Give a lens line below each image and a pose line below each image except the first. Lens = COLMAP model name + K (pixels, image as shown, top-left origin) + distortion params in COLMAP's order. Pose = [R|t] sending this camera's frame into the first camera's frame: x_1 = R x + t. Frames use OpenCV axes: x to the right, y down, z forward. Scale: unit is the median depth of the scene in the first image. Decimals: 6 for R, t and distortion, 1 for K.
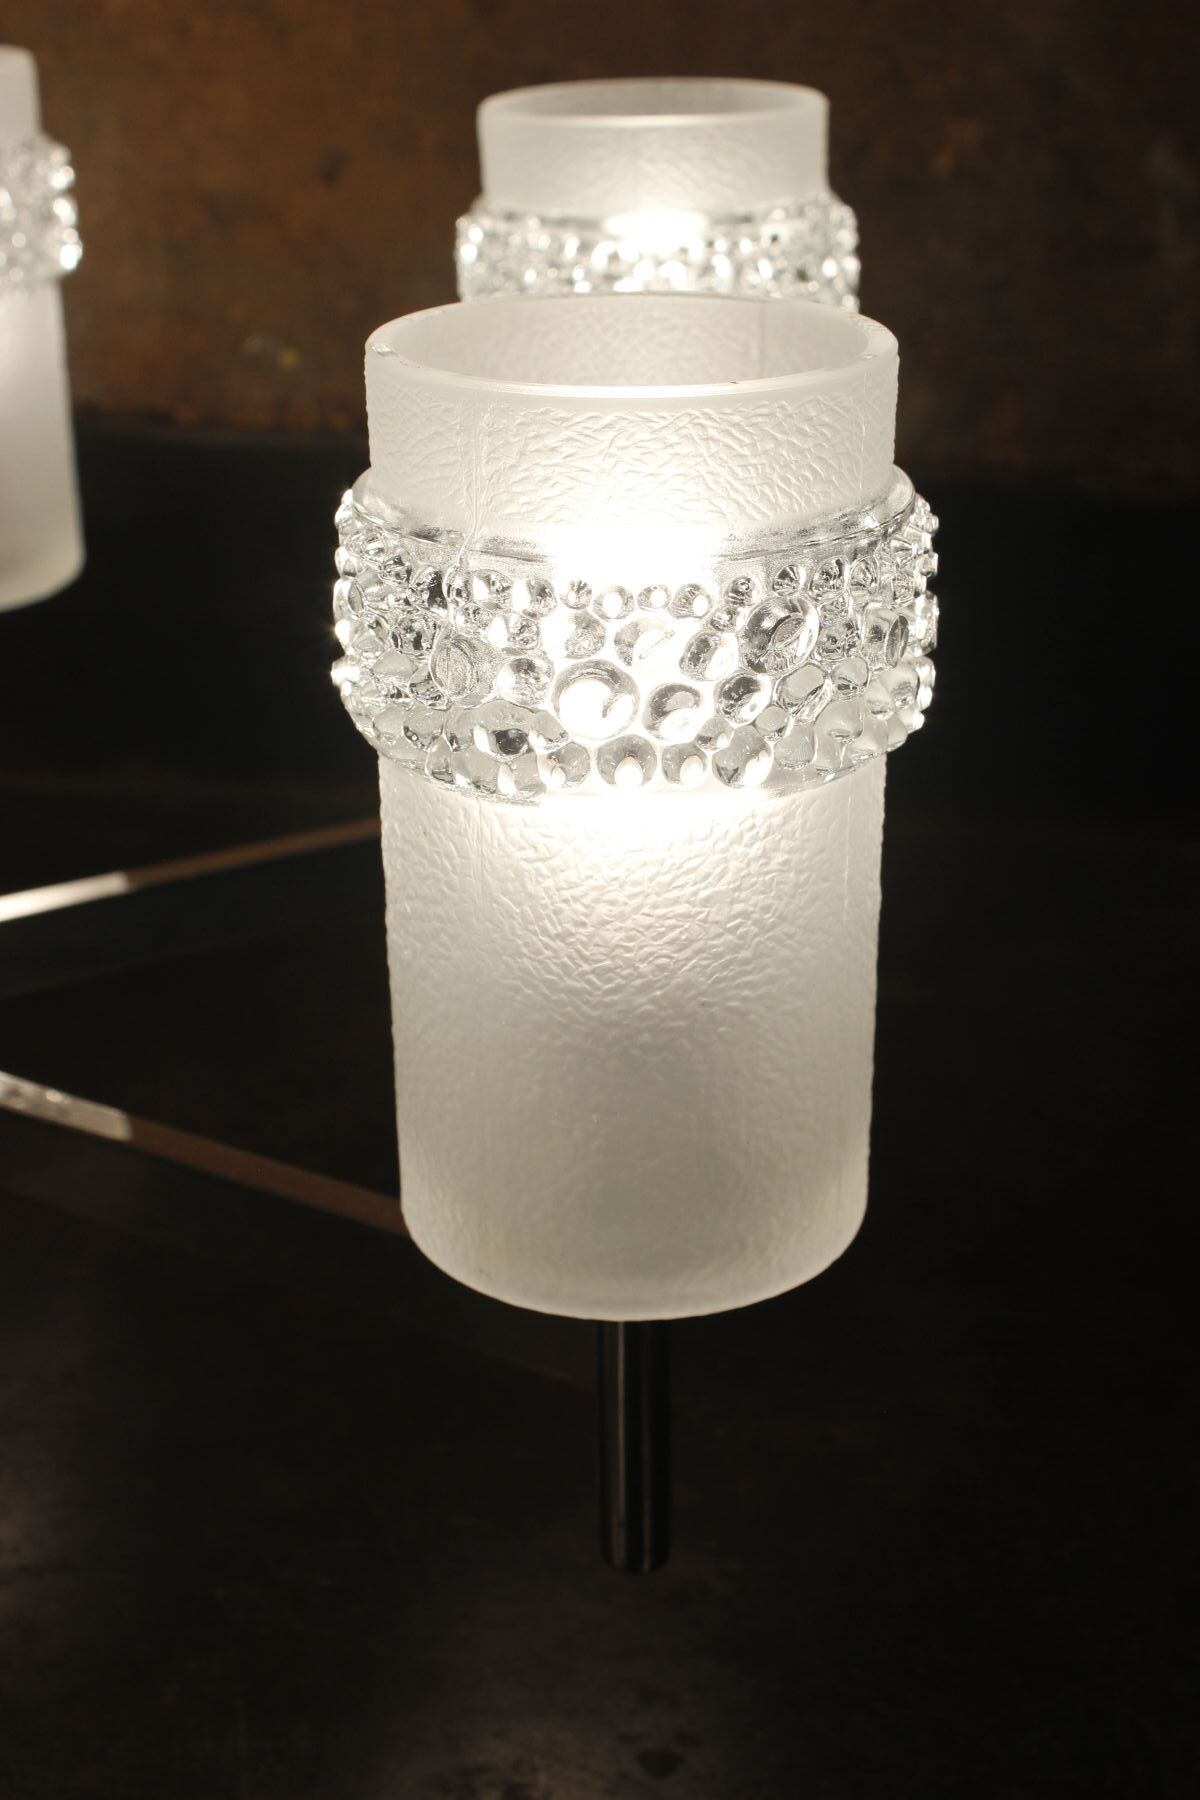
lens RADIAL K [[2781.1, 0, 600.0], [0, 2781.1, 900.0], [0, 0, 1]] dist [0.003760, -0.041003]
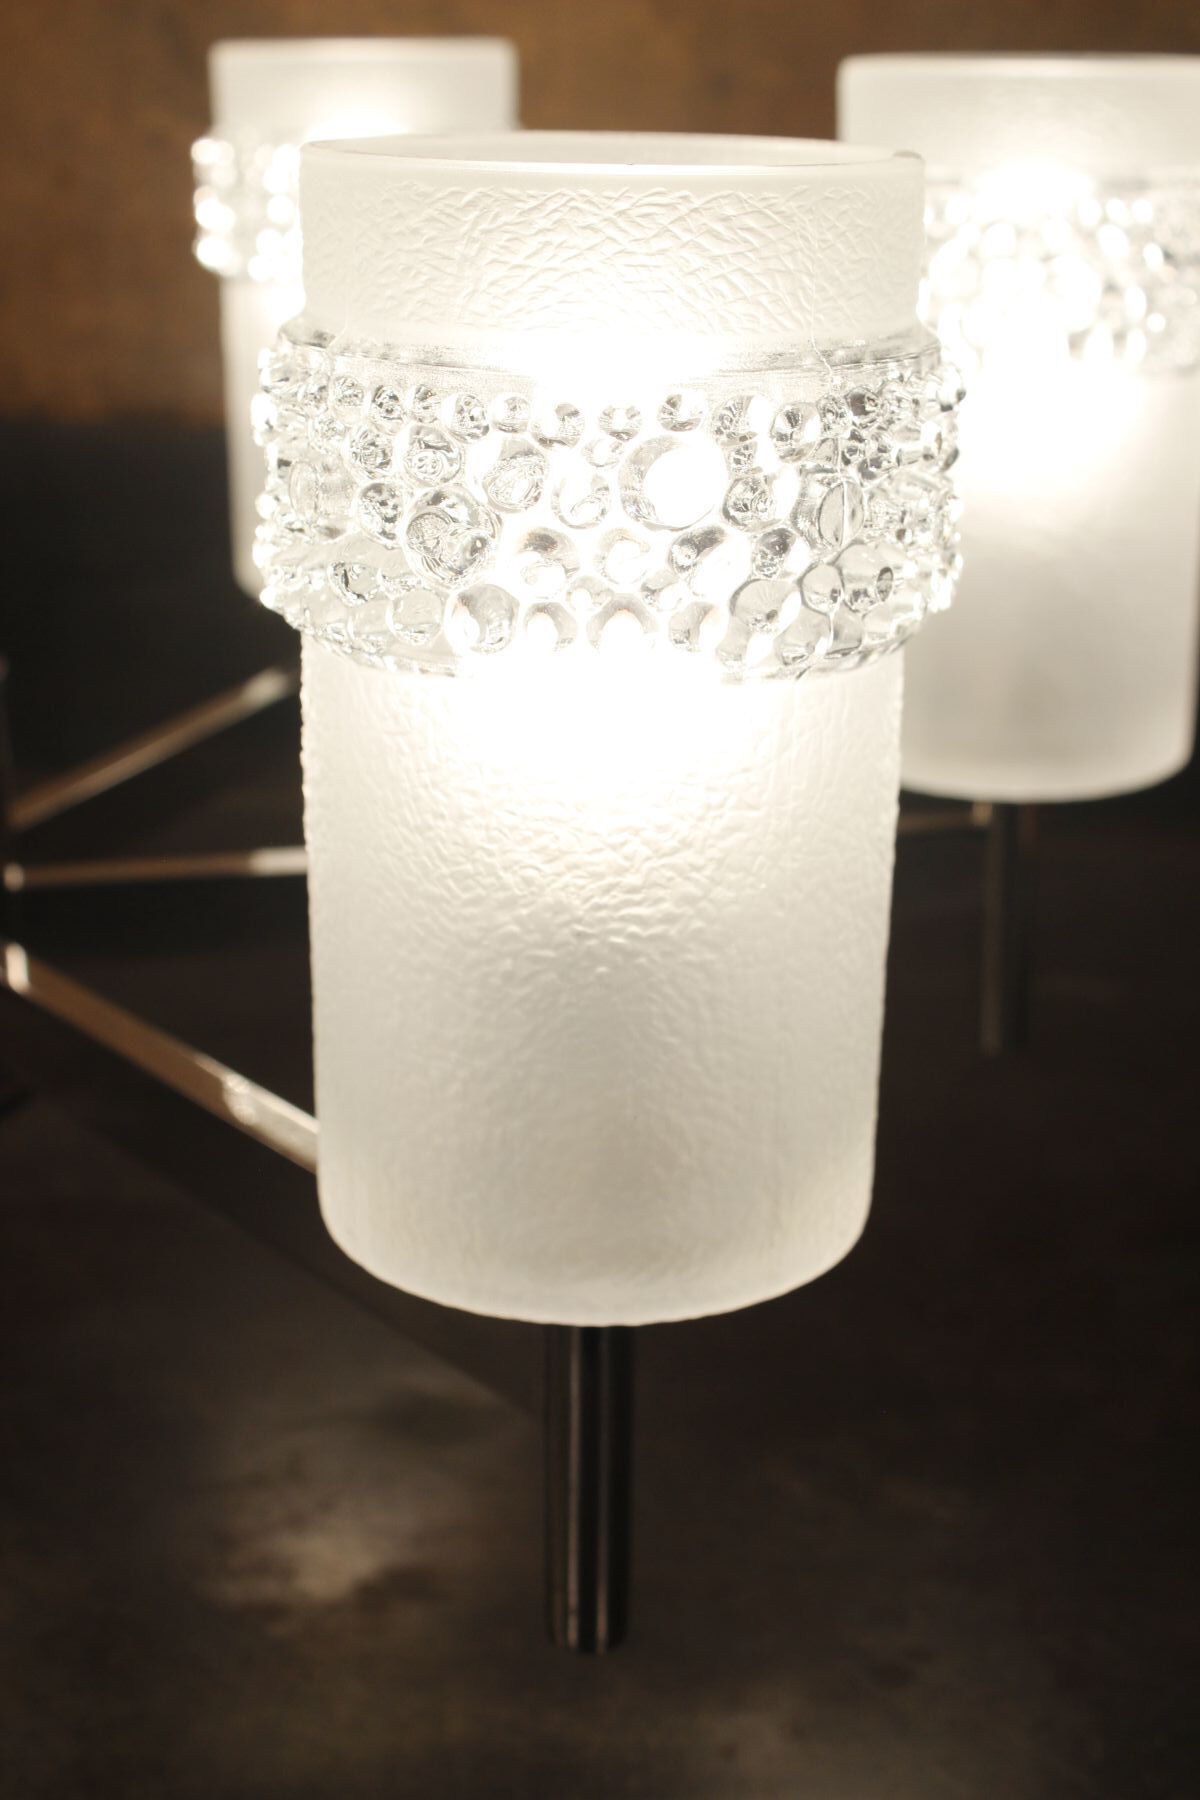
lens RADIAL K [[2781.1, 0, 600.0], [0, 2781.1, 900.0], [0, 0, 1]] dist [0.003760, -0.041003]
pose [[0.943711, 0.123267, -0.306943, 0.298503], [-0.146039, 0.987897, -0.052271, 0.070253], [0.296785, 0.094155, 0.950291, 0.211734]]
